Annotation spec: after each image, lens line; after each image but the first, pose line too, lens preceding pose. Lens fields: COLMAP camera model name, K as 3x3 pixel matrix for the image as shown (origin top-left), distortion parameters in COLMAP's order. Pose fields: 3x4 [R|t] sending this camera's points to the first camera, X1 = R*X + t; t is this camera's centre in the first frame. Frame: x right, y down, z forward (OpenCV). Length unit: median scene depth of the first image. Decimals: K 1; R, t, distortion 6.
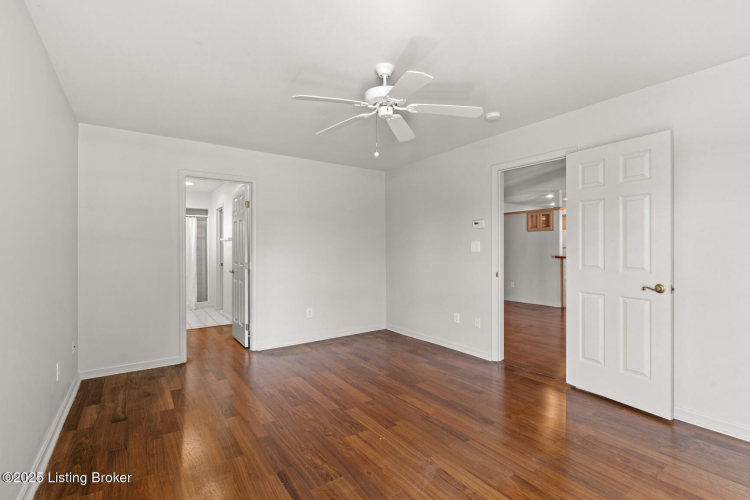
lens RADIAL K [[348.1, 0, 376.5], [0, 348.1, 248.0], [0, 0, 1]] dist [-0.002414, -0.001103]
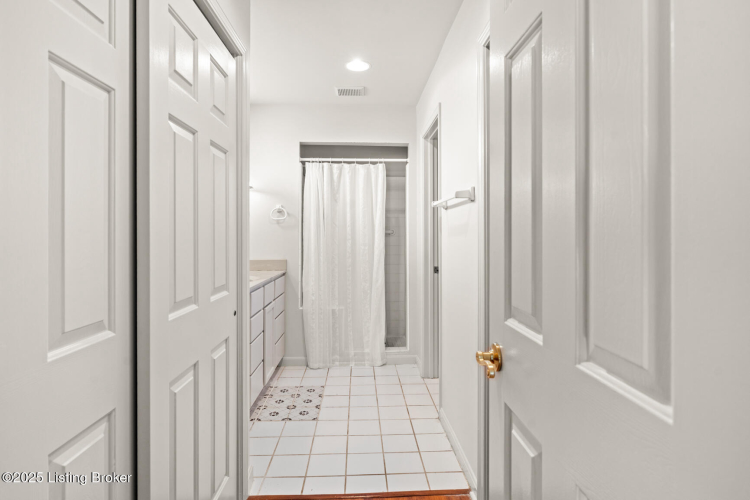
lens RADIAL K [[416.2, 0, 374.6], [0, 416.2, 248.9], [0, 0, 1]] dist [0.003263, 0.000597]
pose [[0.852746, 0.008076, -0.522263, -0.242675], [-0.006133, 0.999966, 0.005450, 0.020390], [0.522290, -0.001444, 0.852767, 0.528616]]
